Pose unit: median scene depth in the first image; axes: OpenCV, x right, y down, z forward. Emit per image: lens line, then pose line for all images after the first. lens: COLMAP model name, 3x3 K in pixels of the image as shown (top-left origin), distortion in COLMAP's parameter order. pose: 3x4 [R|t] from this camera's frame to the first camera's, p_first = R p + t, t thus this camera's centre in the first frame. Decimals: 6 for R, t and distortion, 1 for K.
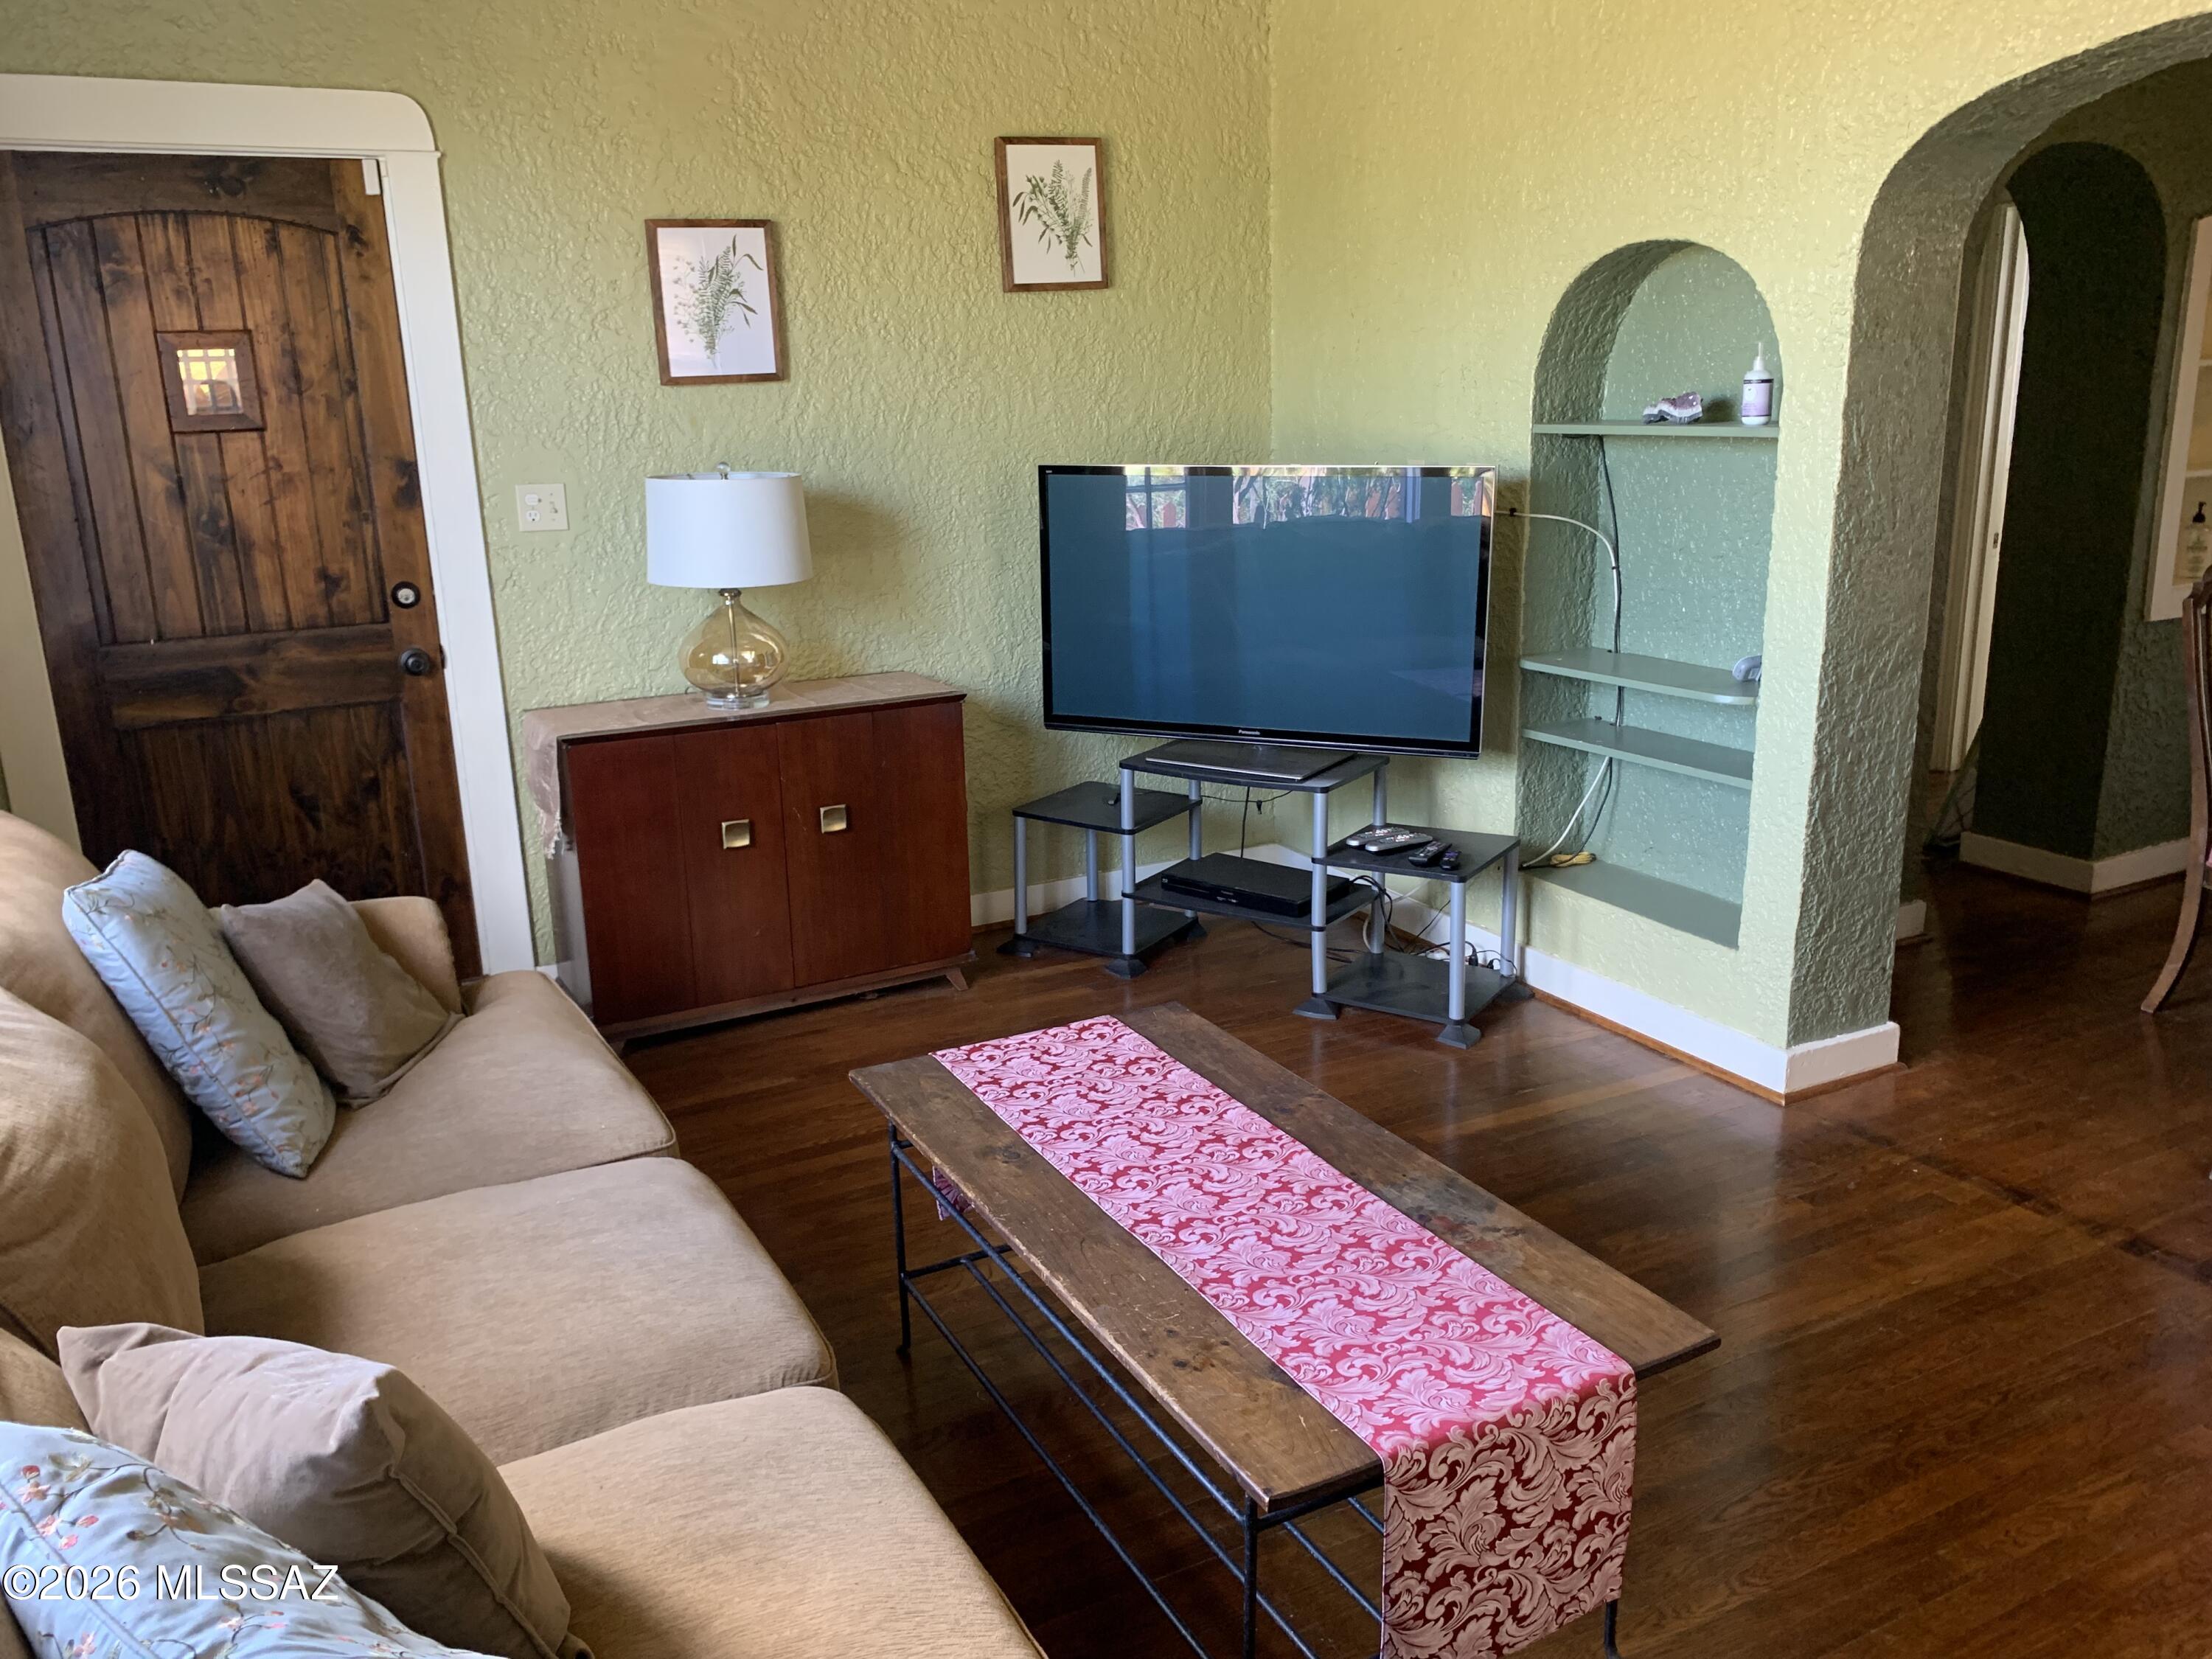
lens RADIAL K [[1691.9, 0, 1106.0], [0, 1691.9, 829.5], [0, 0, 1]] dist [0.002110, -0.002278]
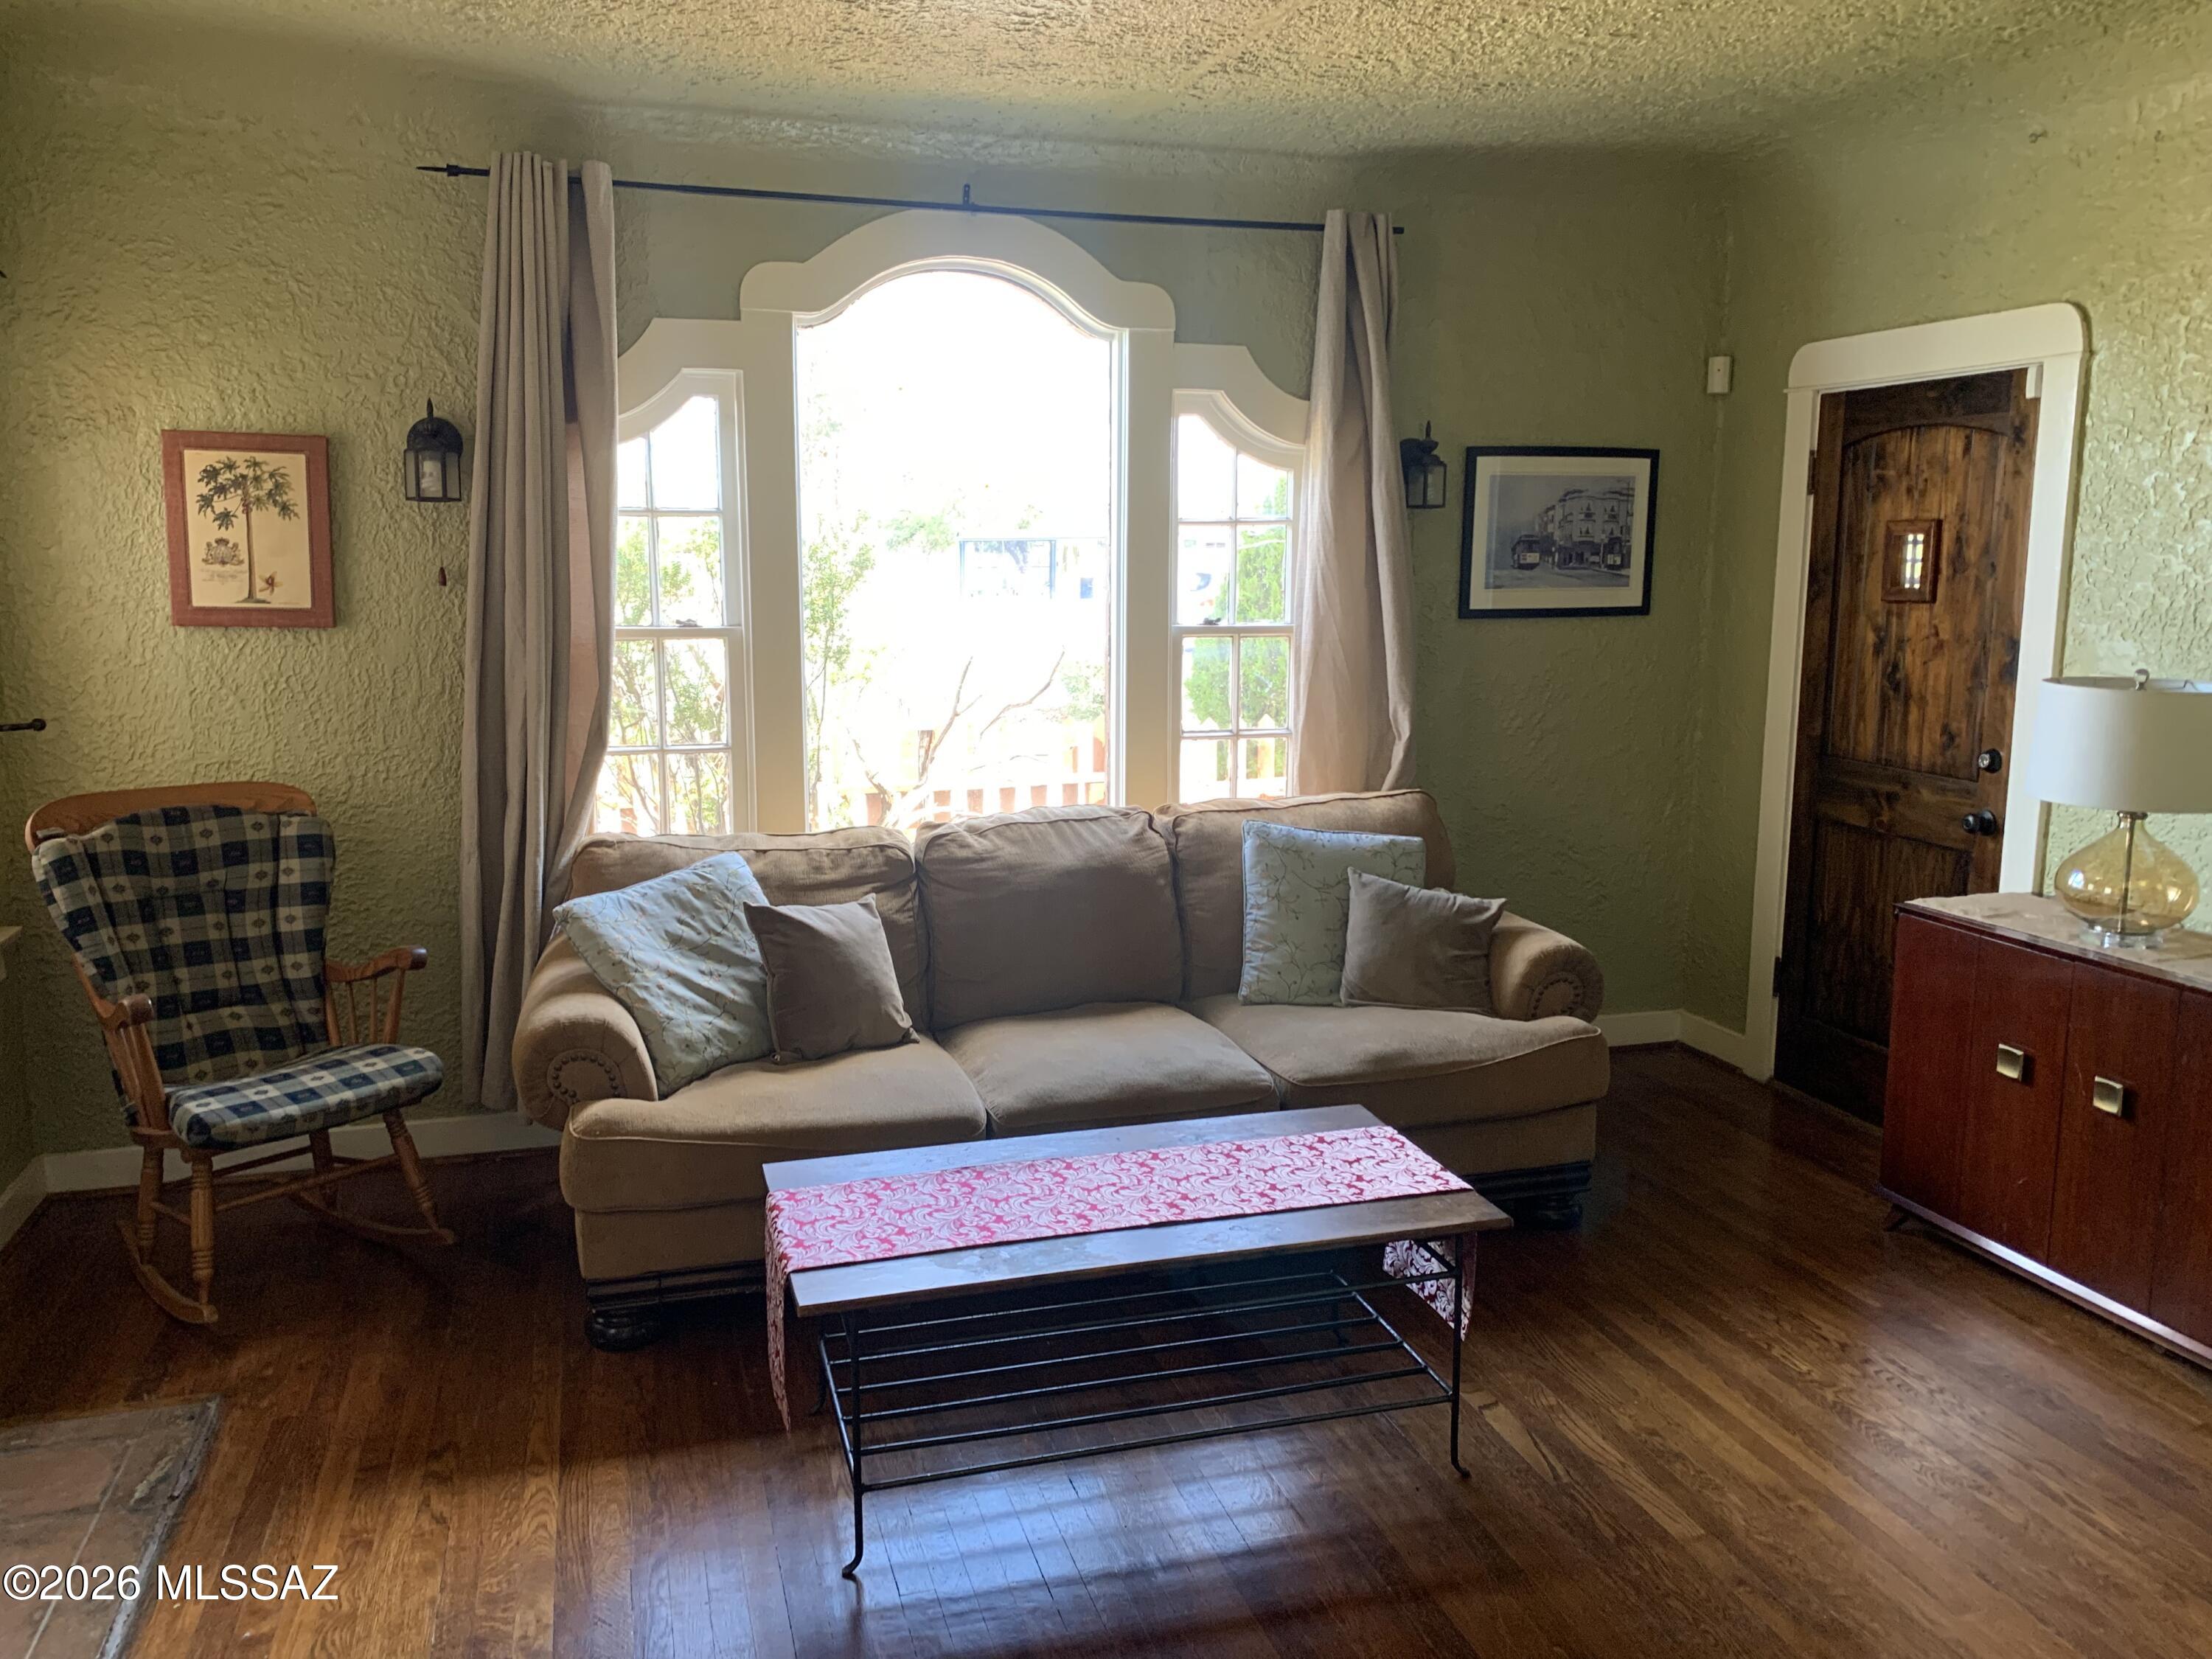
lens RADIAL K [[1691.9, 0, 1106.0], [0, 1691.9, 829.5], [0, 0, 1]] dist [0.002110, -0.002278]
pose [[-0.179218, 0.189457, -0.965395, 0.773150], [-0.248878, 0.940633, 0.230800, -0.217163], [0.951809, 0.281629, -0.121427, 0.643595]]
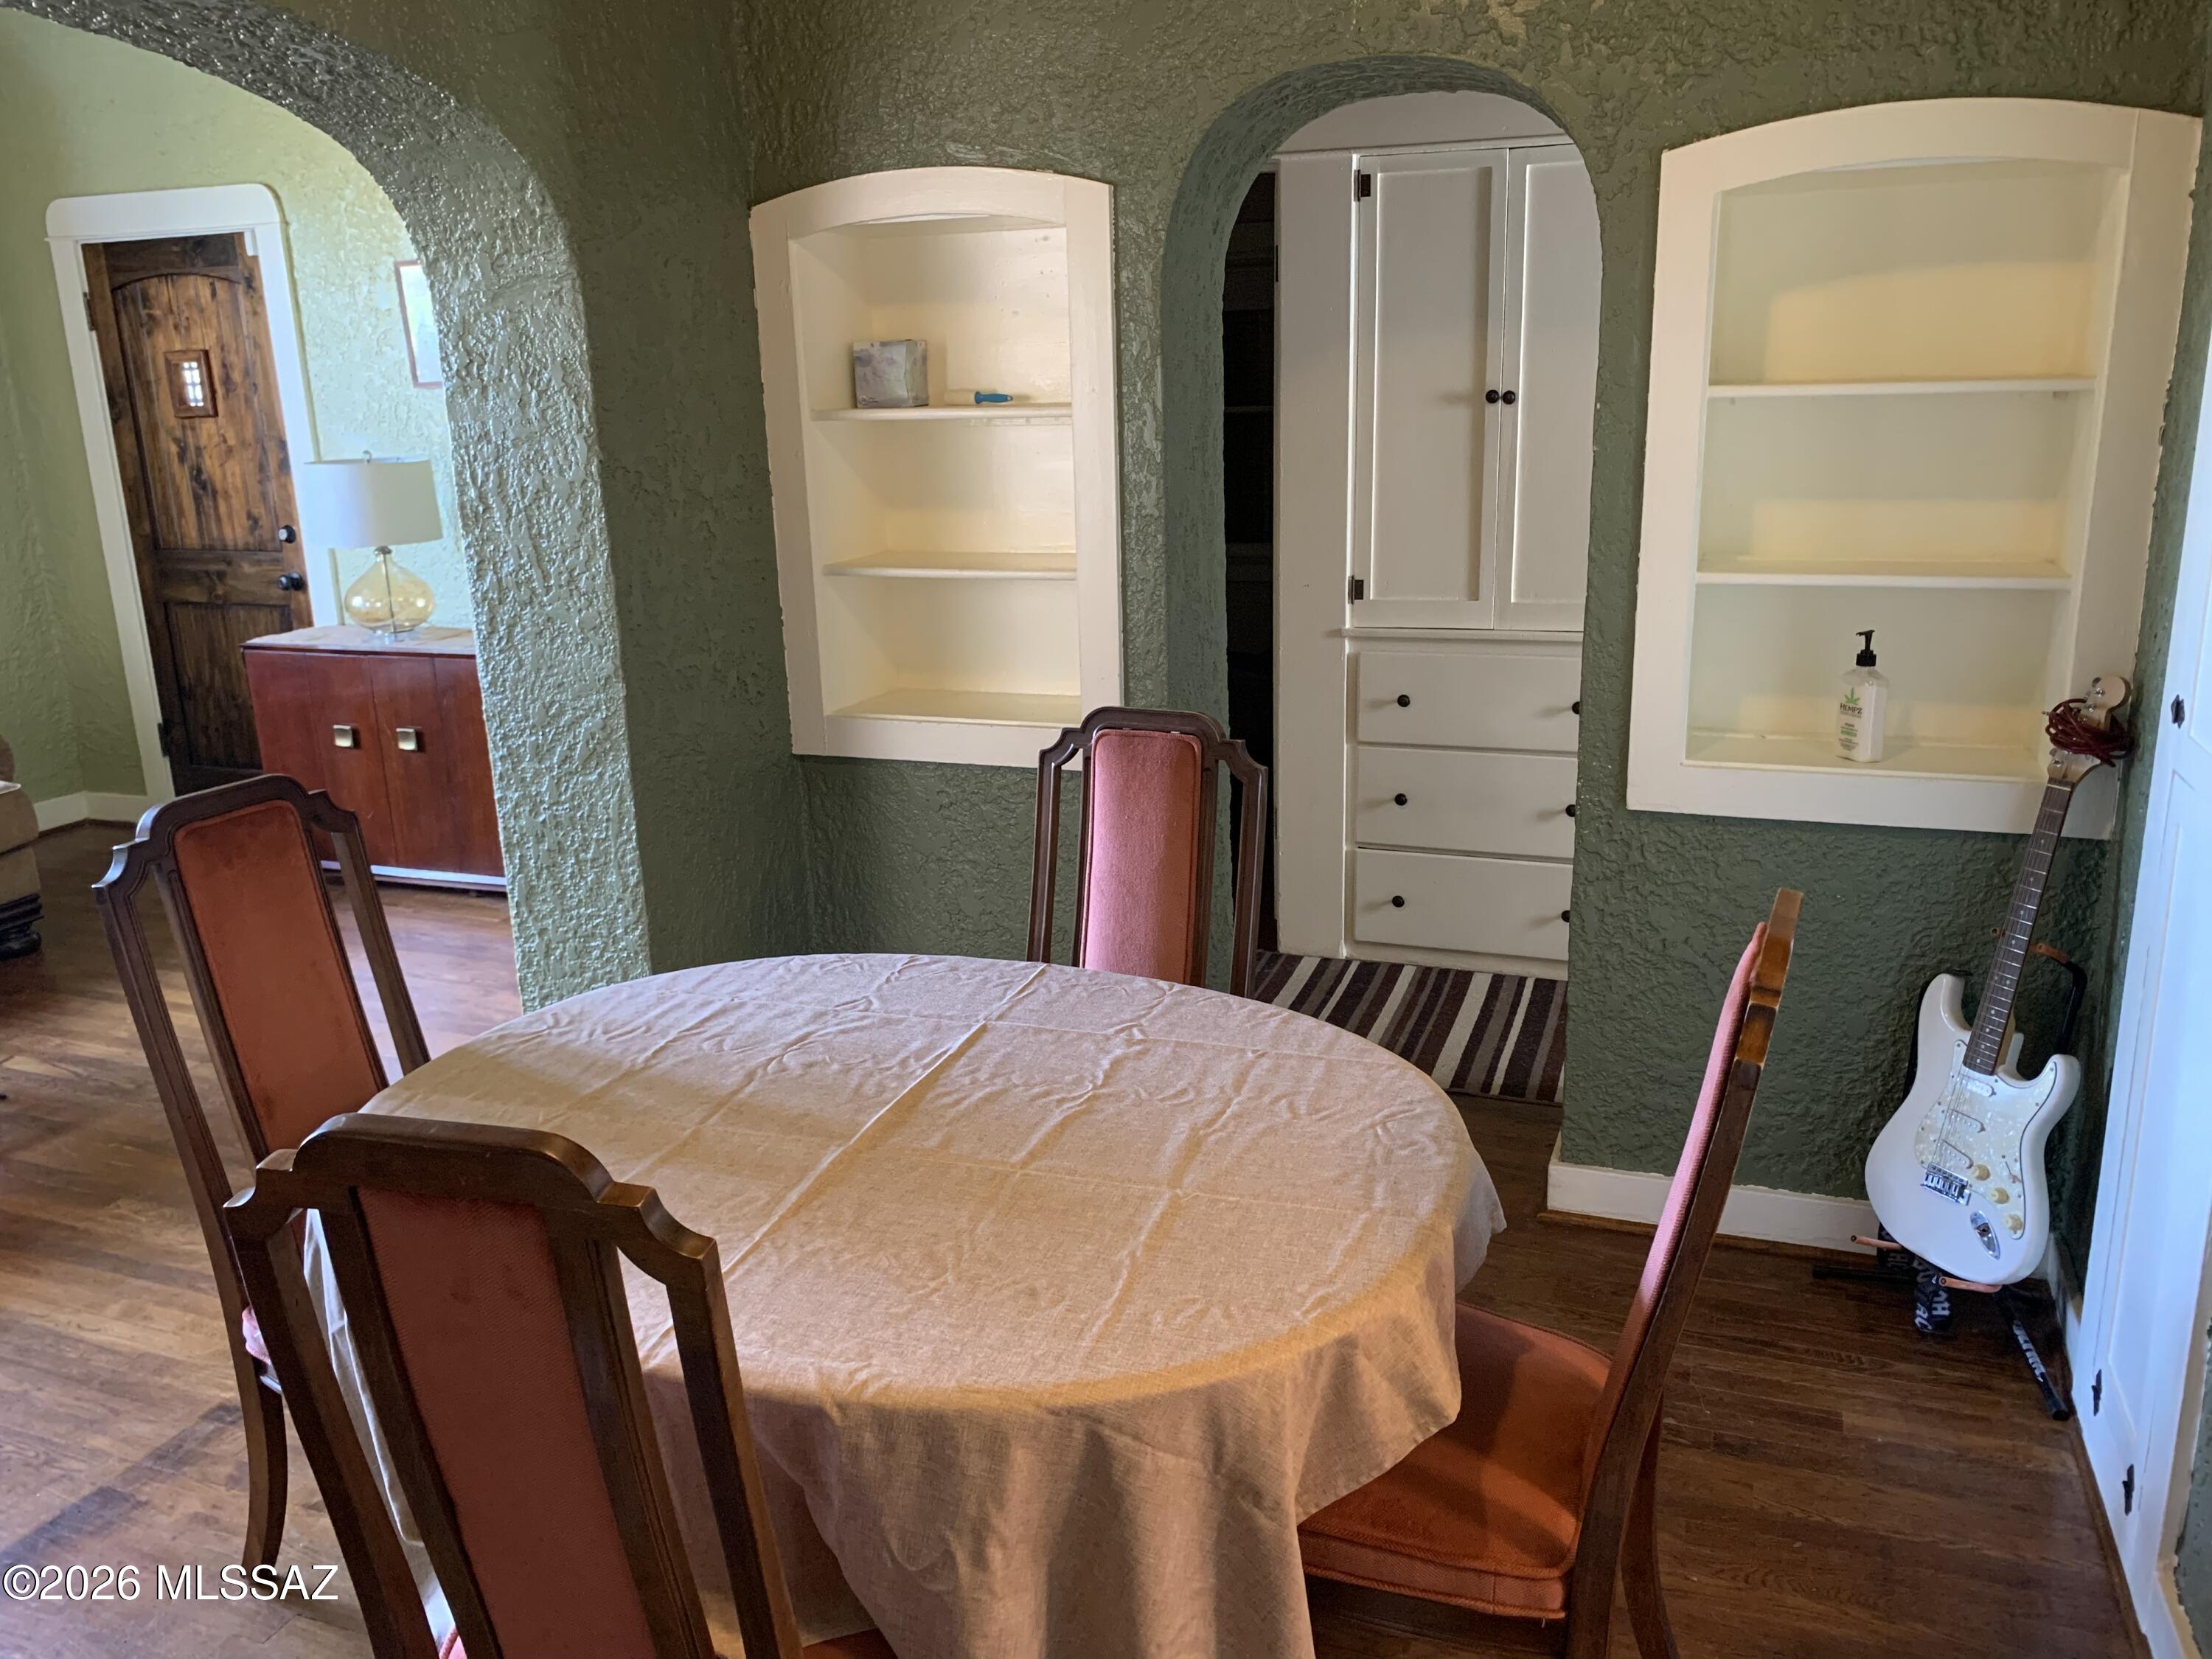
lens RADIAL K [[1691.9, 0, 1106.0], [0, 1691.9, 829.5], [0, 0, 1]] dist [0.002110, -0.002278]
pose [[0.668803, 0.205403, -0.714501, 1.184019], [-0.185297, 0.976800, 0.107362, -0.186475], [0.719977, 0.060591, 0.691348, 0.554859]]
